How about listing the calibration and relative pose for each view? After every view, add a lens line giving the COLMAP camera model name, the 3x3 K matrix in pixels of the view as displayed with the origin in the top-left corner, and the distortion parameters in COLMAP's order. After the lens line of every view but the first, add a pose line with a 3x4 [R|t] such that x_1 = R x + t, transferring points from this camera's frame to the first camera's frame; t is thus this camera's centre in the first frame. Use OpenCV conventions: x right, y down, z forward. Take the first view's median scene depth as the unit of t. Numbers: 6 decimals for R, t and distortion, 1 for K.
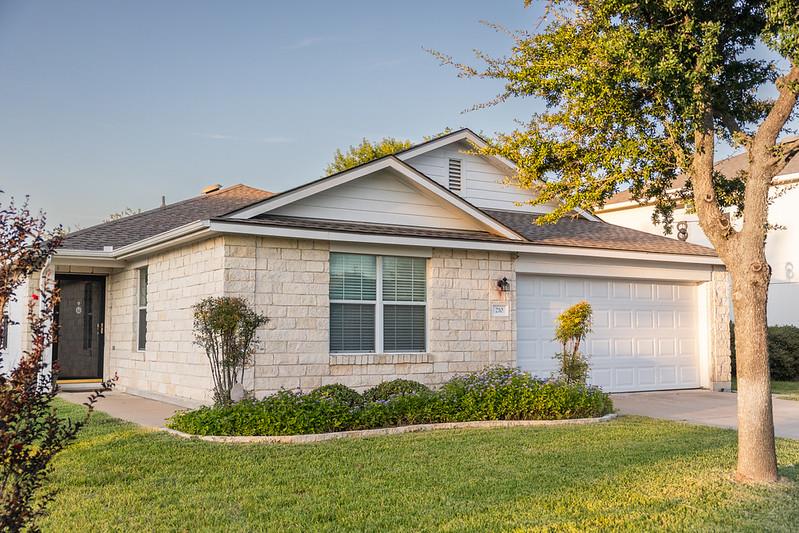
lens RADIAL K [[828.7, 0, 383.3], [0, 828.7, 265.2], [0, 0, 1]] dist [0.012276, 0.005512]
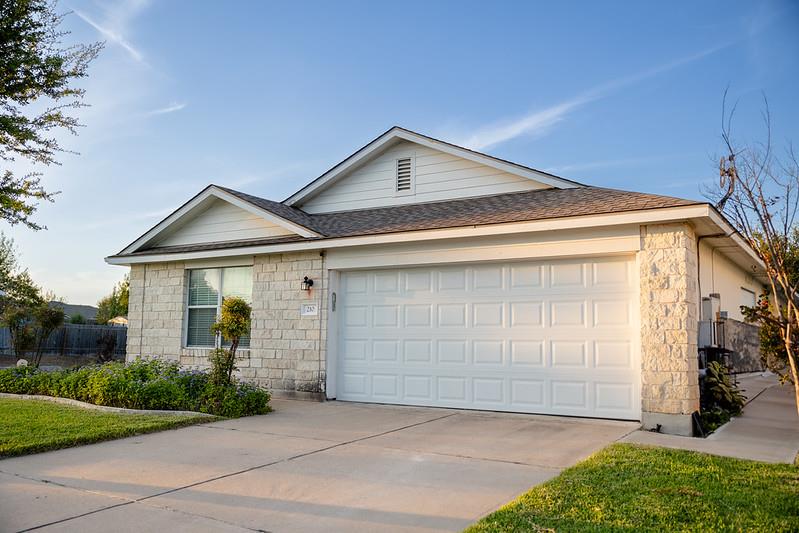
lens RADIAL K [[673.0, 0, 418.9], [0, 673.0, 266.3], [0, 0, 1]] dist [-0.008044, -0.002168]
pose [[0.460820, -0.091418, -0.882773, 1.026939], [0.060675, 0.995599, -0.071429, 0.076559], [0.885417, -0.020647, 0.464338, 0.824280]]
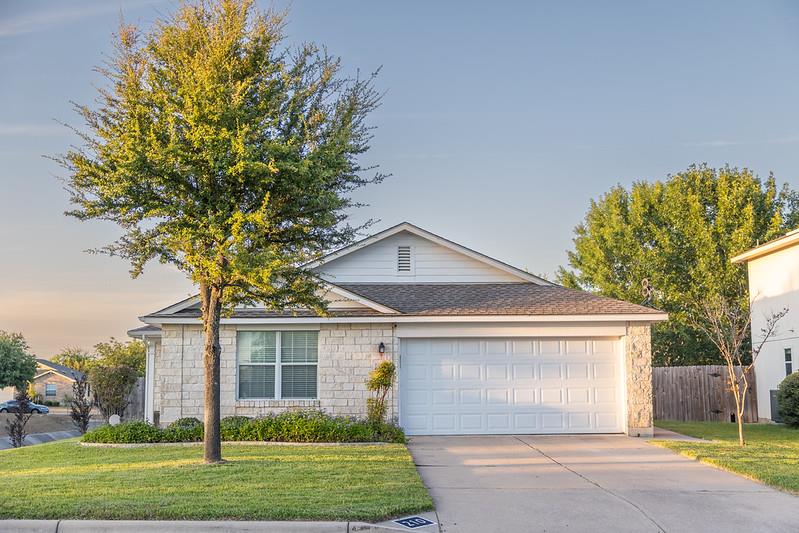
lens RADIAL K [[995.4, 0, 399.5], [0, 995.4, 266.5], [0, 0, 1]] dist [0.018272, 0.008088]
pose [[0.862357, -0.069309, -0.501535, 1.078524], [0.048119, 0.997322, -0.055085, -0.018511], [0.504010, 0.023369, 0.863382, -0.394381]]
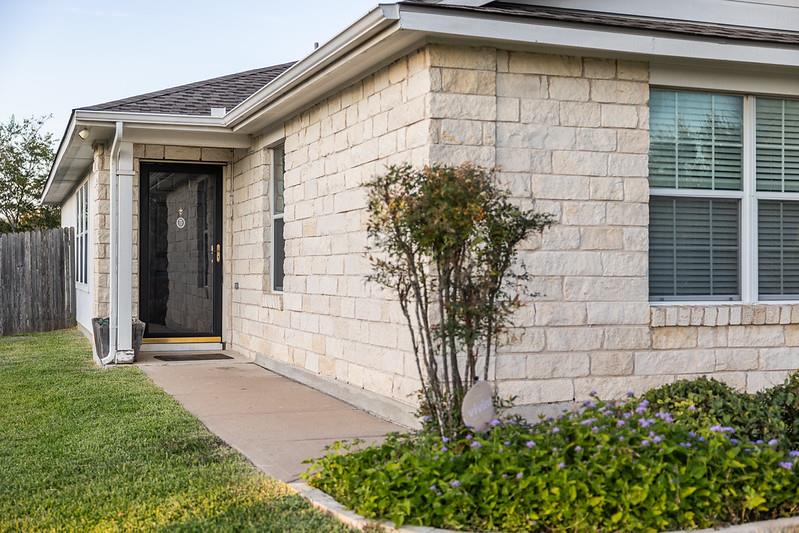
lens RADIAL K [[1050.8, 0, 399.5], [0, 1050.8, 266.5], [0, 0, 1]] dist [-0.006490, -0.003563]
pose [[0.981338, 0.002781, -0.192271, -0.087800], [0.012951, 0.996669, 0.080517, 0.035725], [0.191854, -0.081505, 0.978033, 0.383386]]
